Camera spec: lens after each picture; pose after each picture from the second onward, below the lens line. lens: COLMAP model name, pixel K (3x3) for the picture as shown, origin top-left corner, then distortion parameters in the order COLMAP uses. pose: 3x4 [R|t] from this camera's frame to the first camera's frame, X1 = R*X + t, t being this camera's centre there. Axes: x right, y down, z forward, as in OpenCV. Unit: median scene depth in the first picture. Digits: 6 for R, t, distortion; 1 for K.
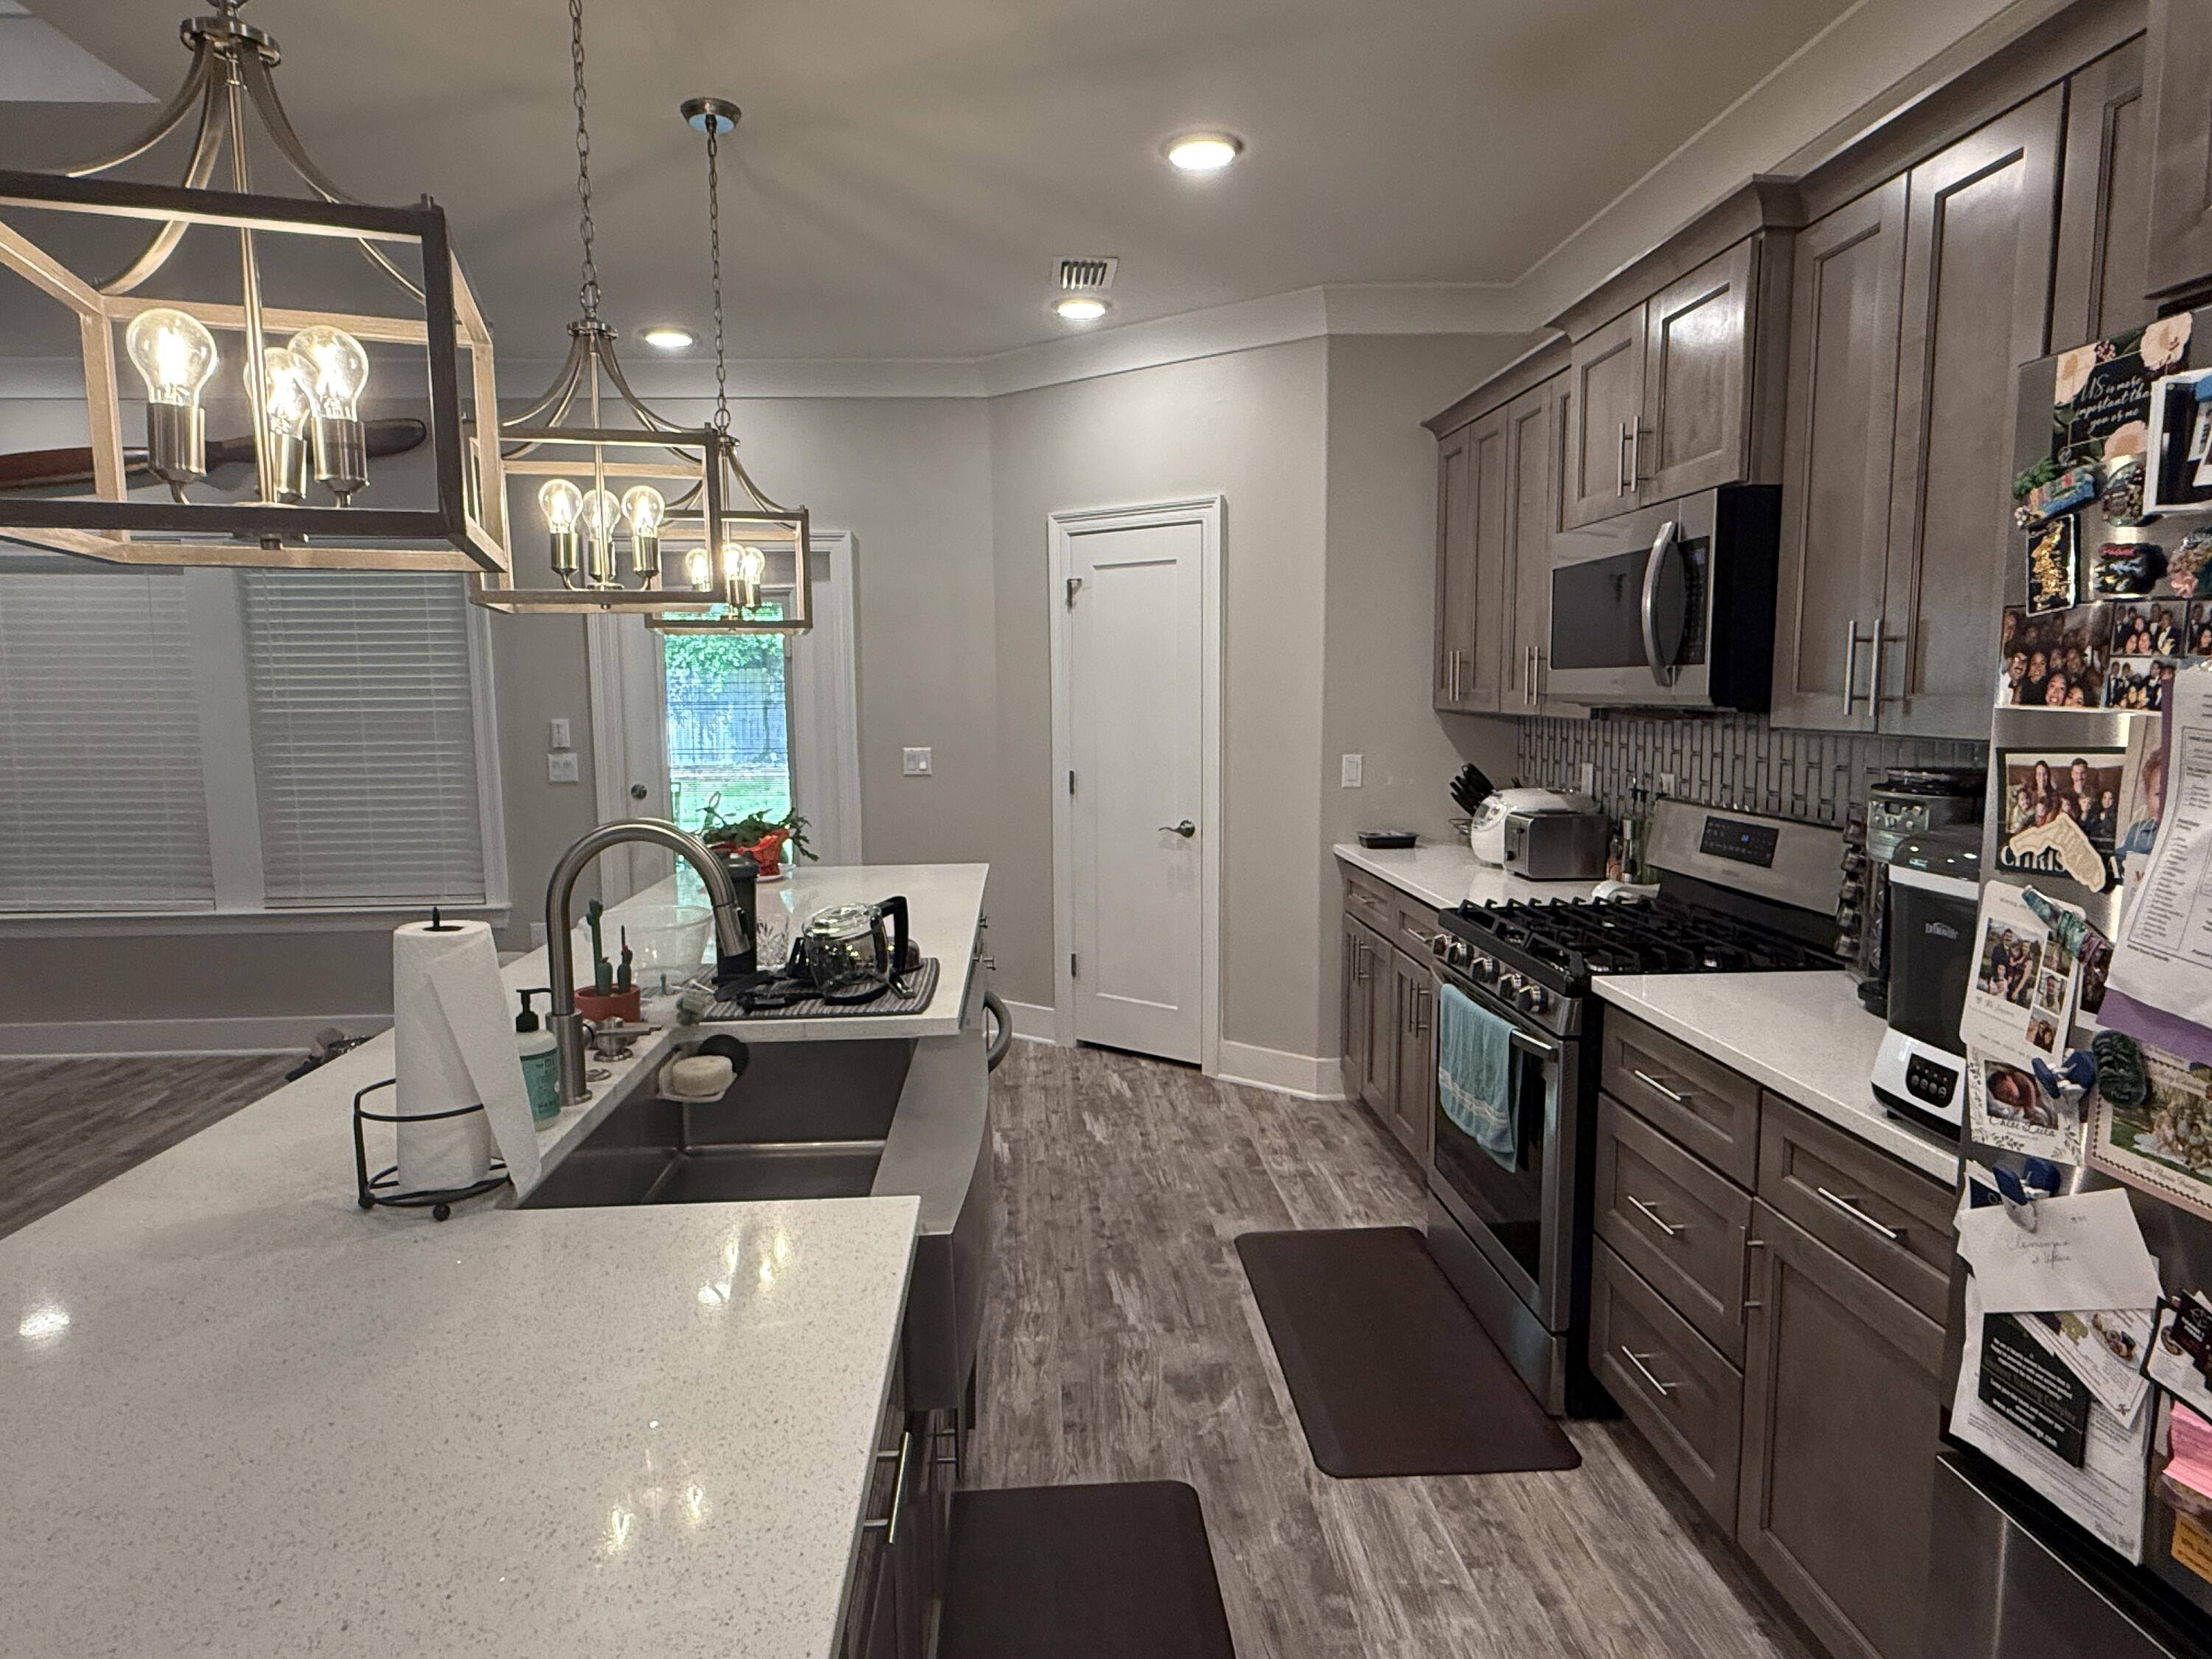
lens RADIAL K [[1288.1, 0, 1070.1], [0, 1288.1, 826.9], [0, 0, 1]] dist [0.000504, 0.000527]
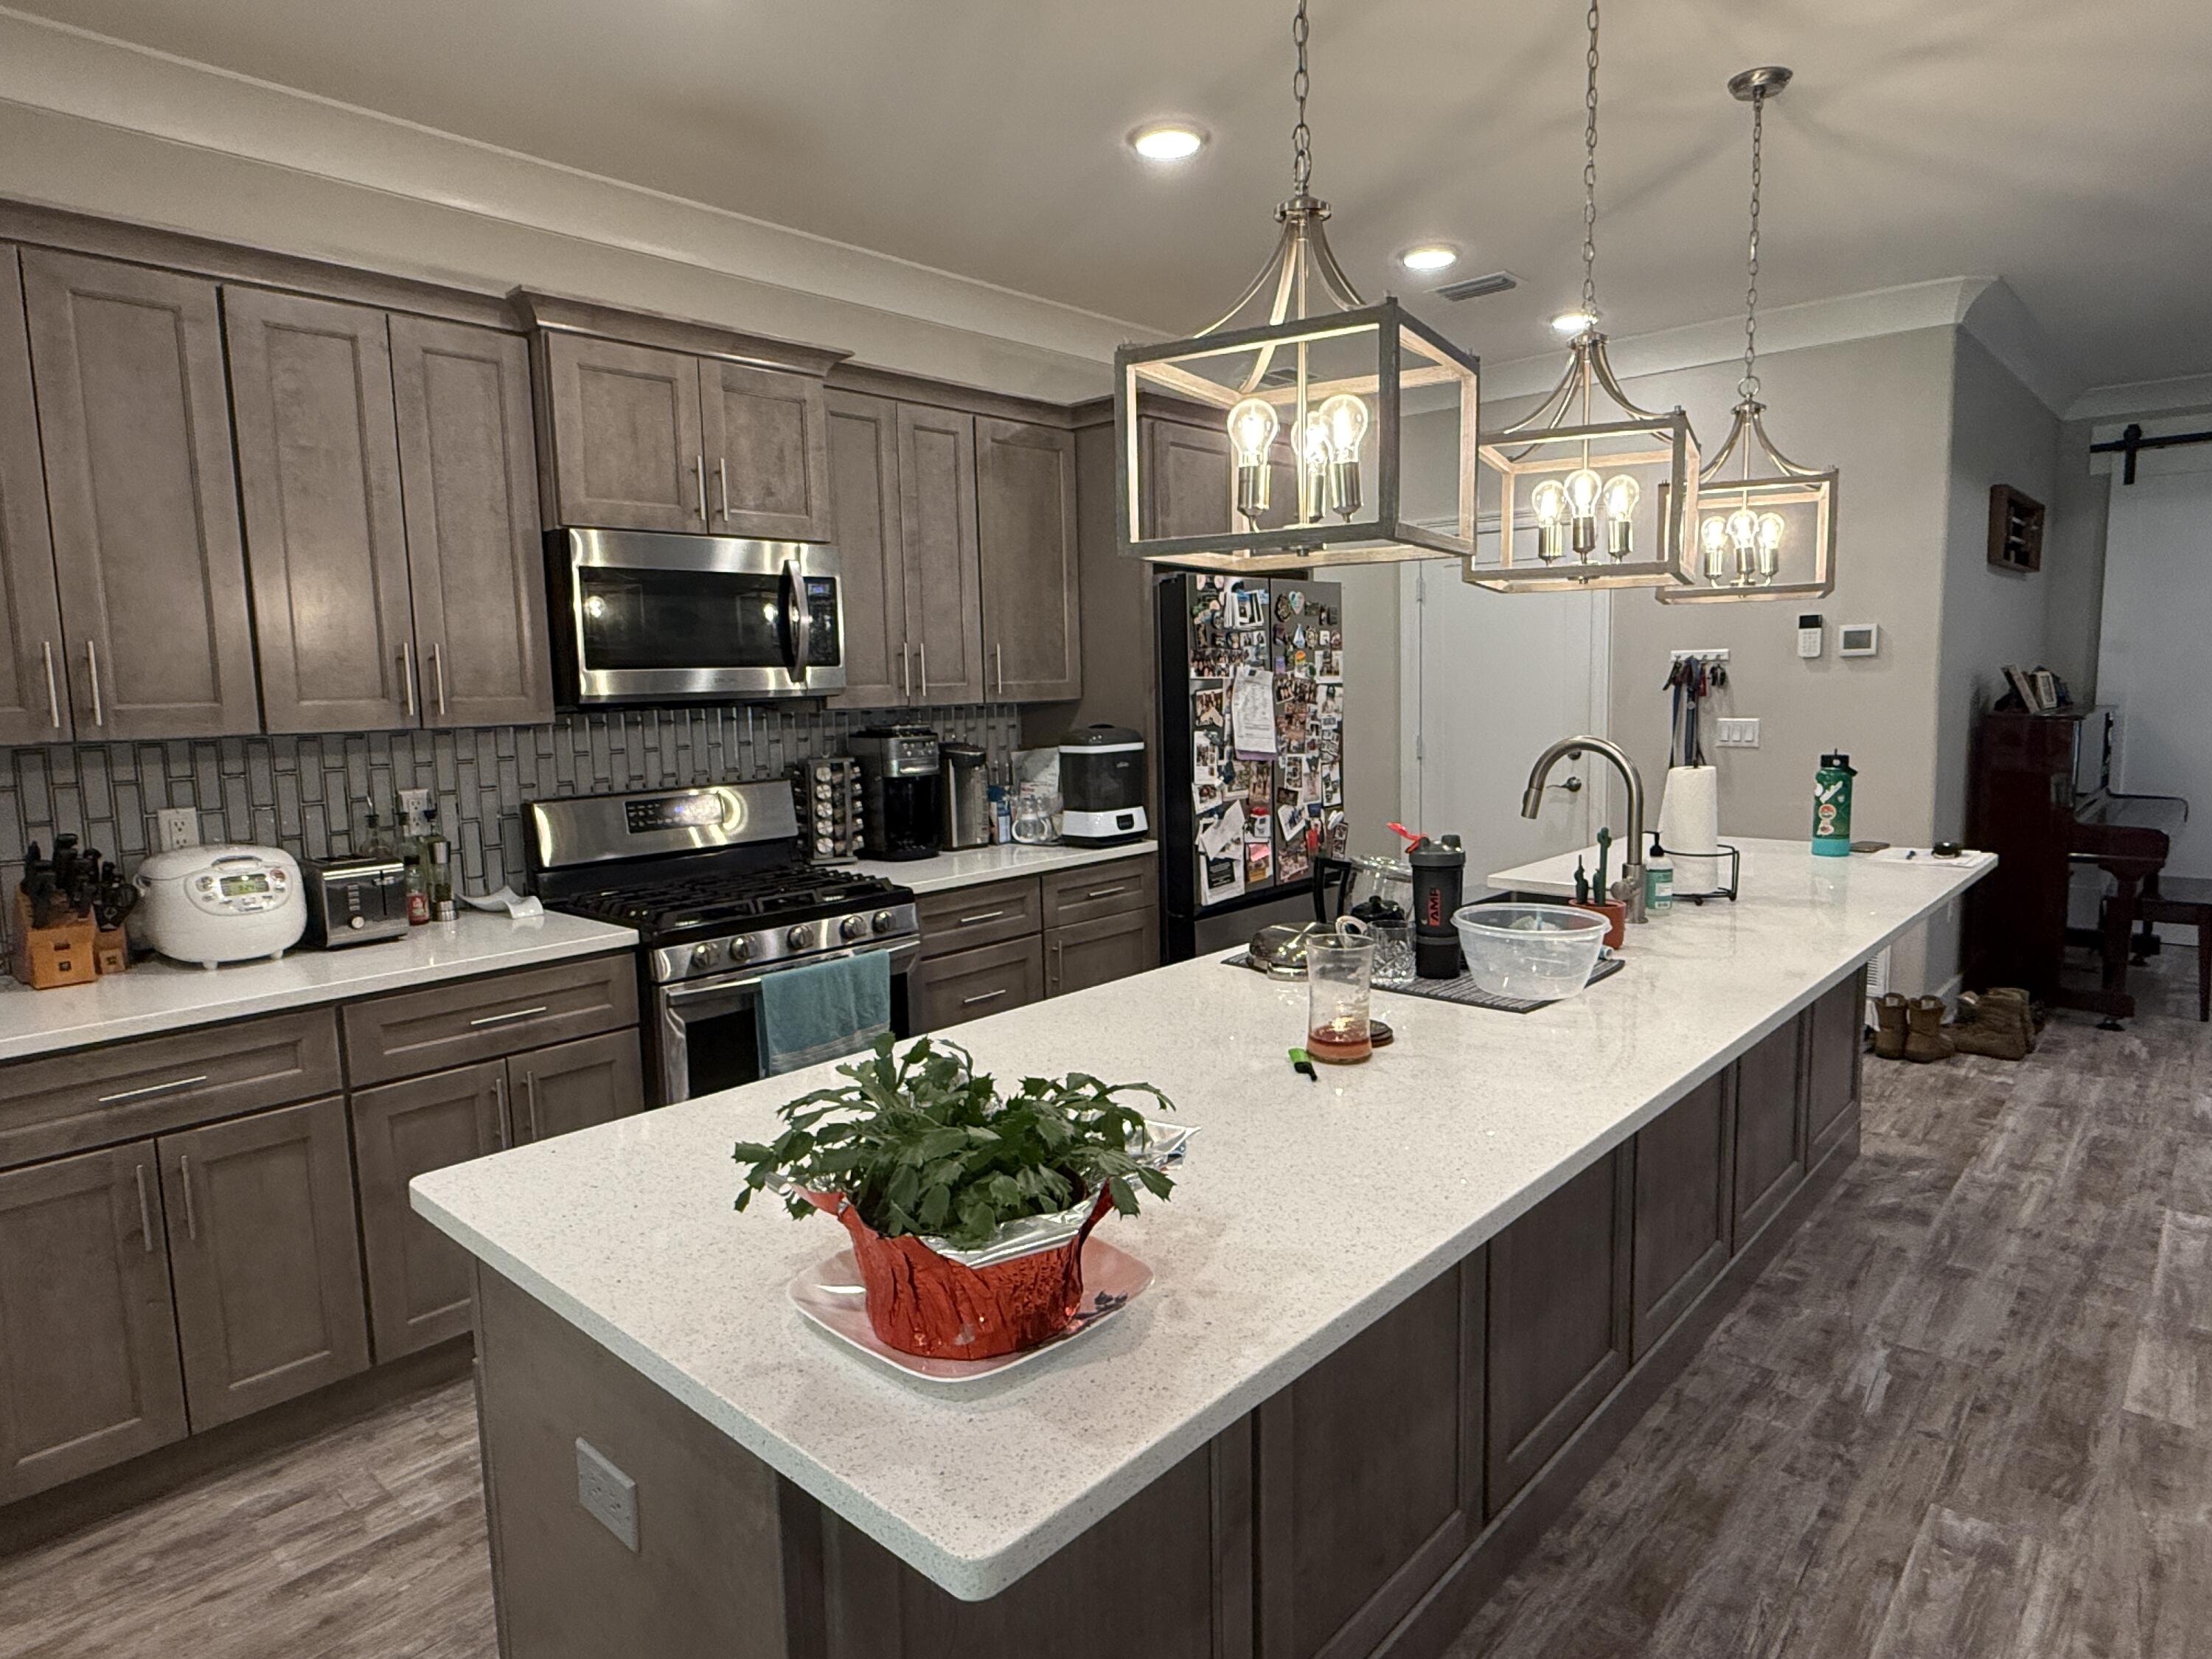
lens RADIAL K [[1288.1, 0, 1097.7], [0, 1288.1, 836.5], [0, 0, 1]] dist [0.000504, 0.000527]
pose [[-0.711687, -0.060907, 0.699851, -1.393710], [0.108119, 0.974868, 0.194789, -0.359214], [-0.694126, 0.214297, -0.687216, 3.464491]]
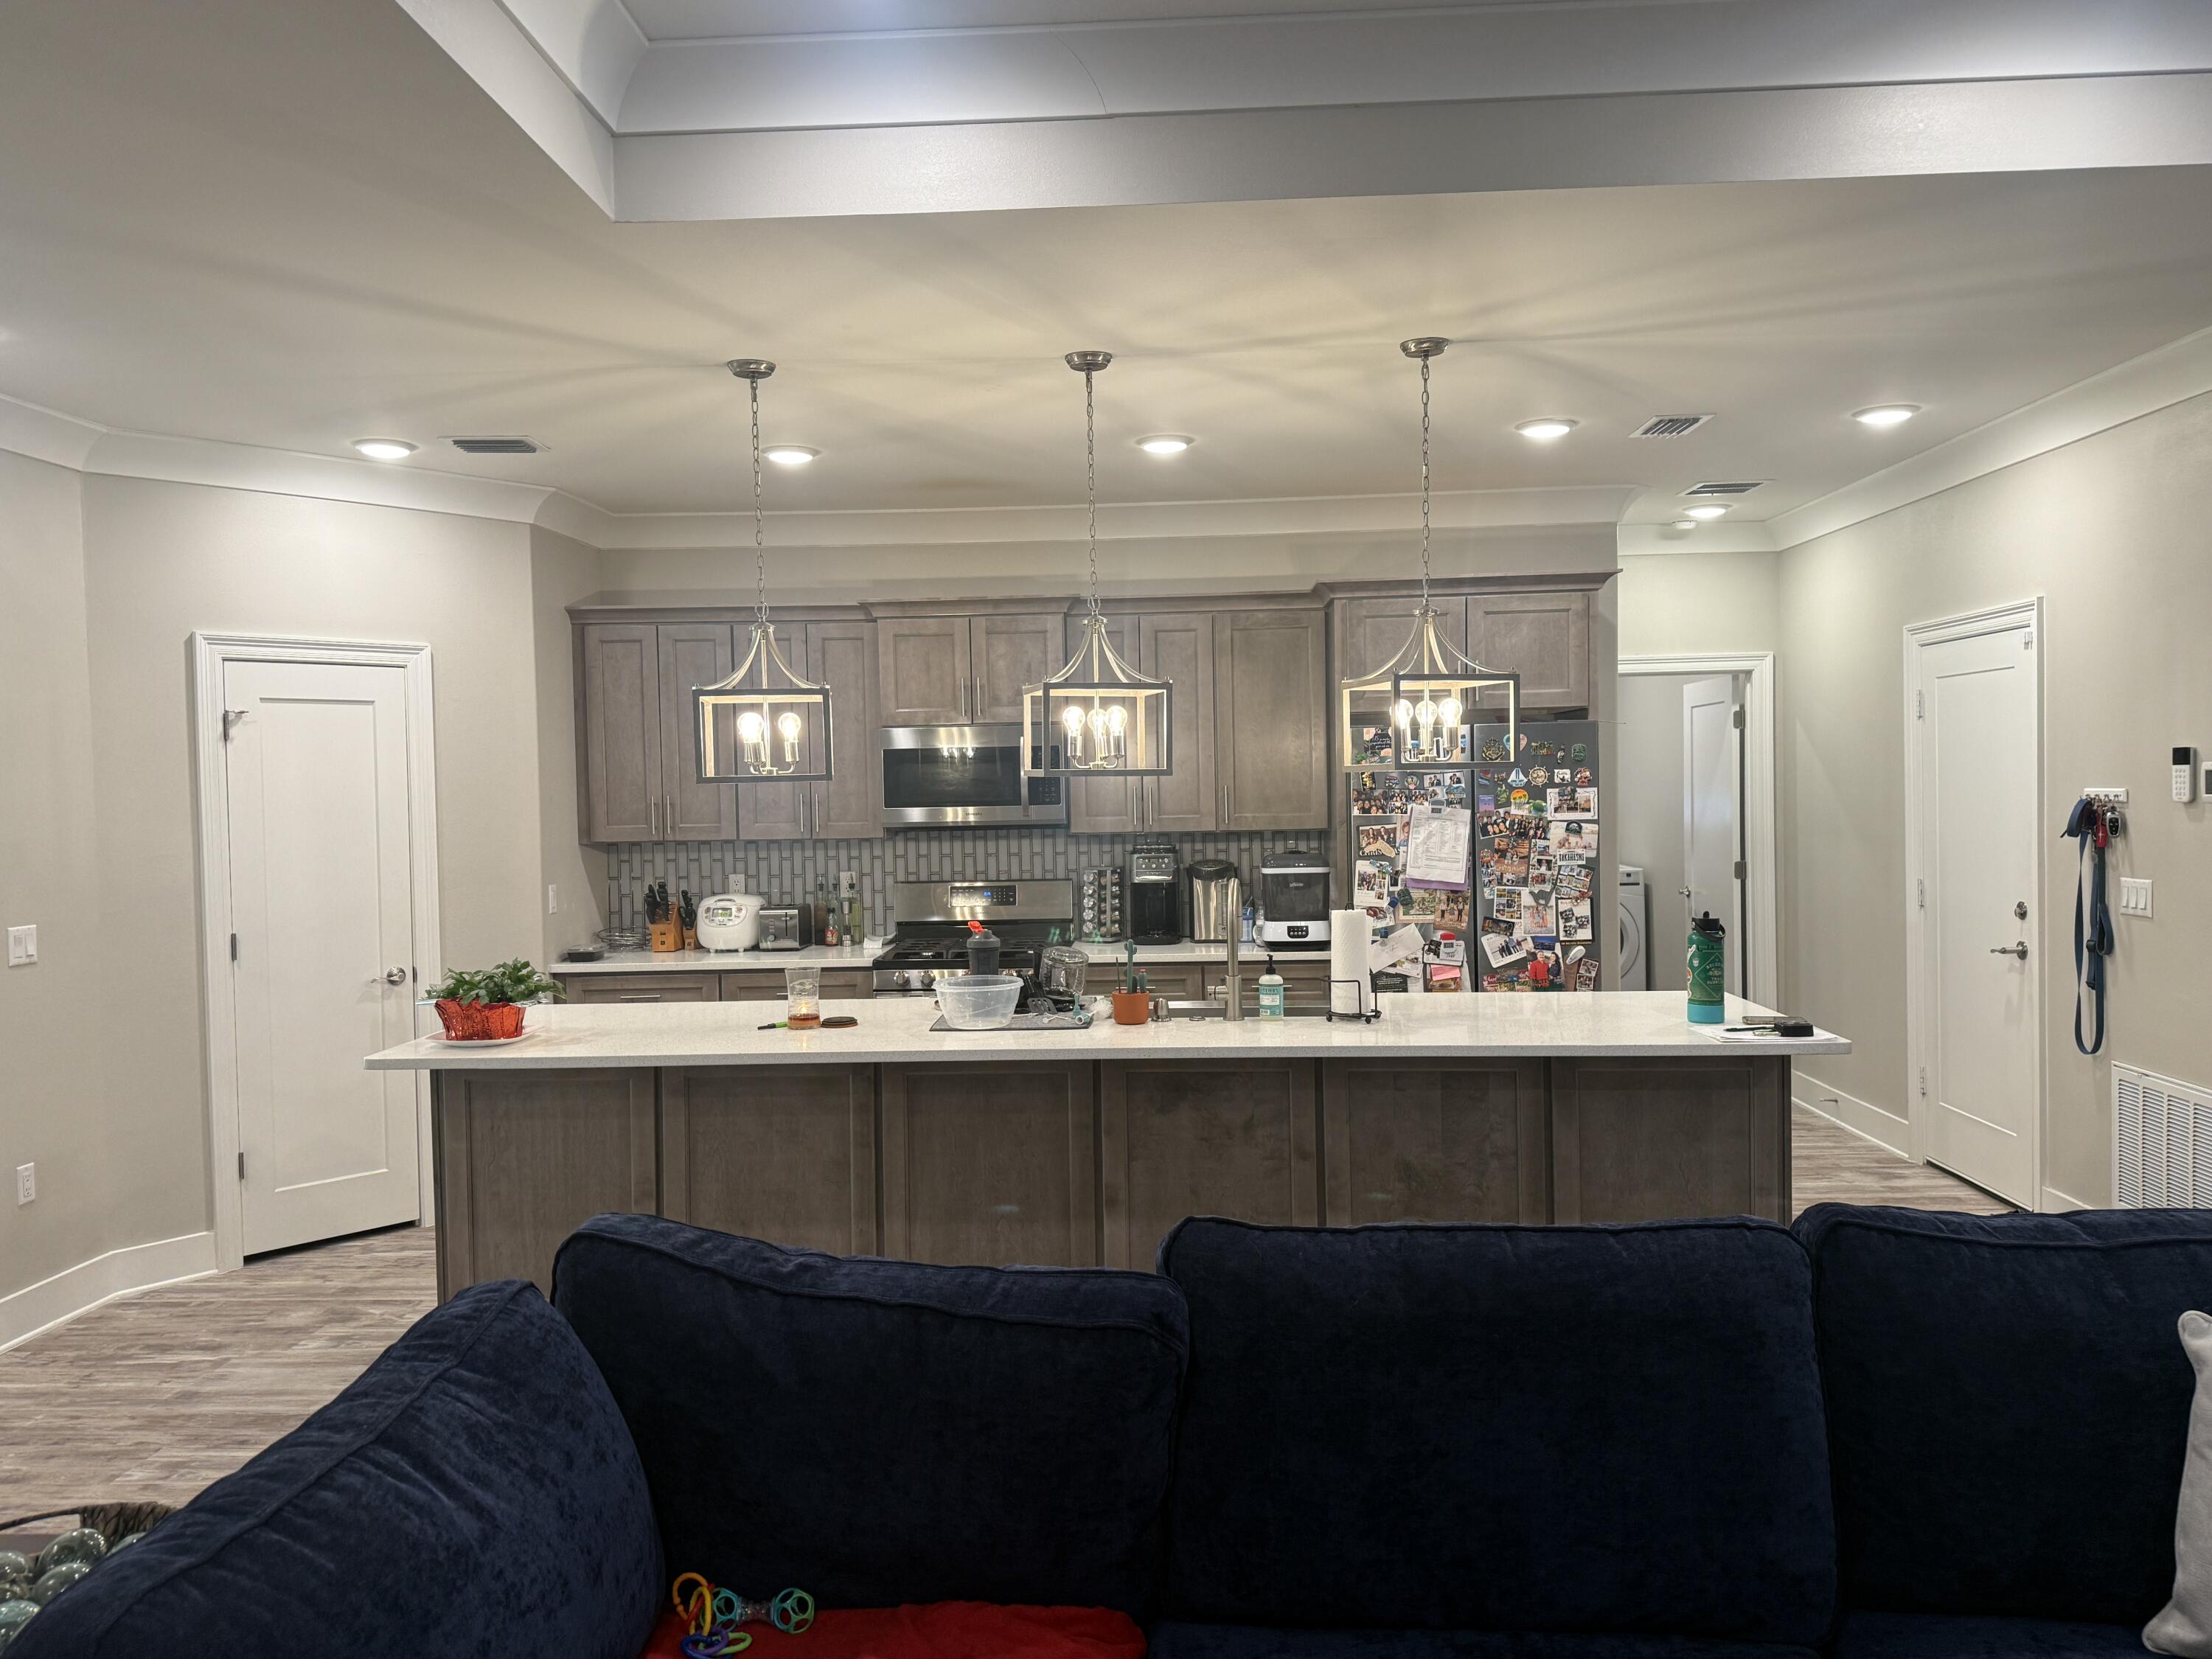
lens RADIAL K [[1584.8, 0, 1122.2], [0, 1584.8, 827.3], [0, 0, 1]] dist [0.060645, -0.001348]
pose [[0.079406, -0.018822, 0.996665, -4.001660], [0.128700, 0.991647, 0.008474, -0.184224], [-0.988499, 0.127598, 0.081166, 1.301058]]
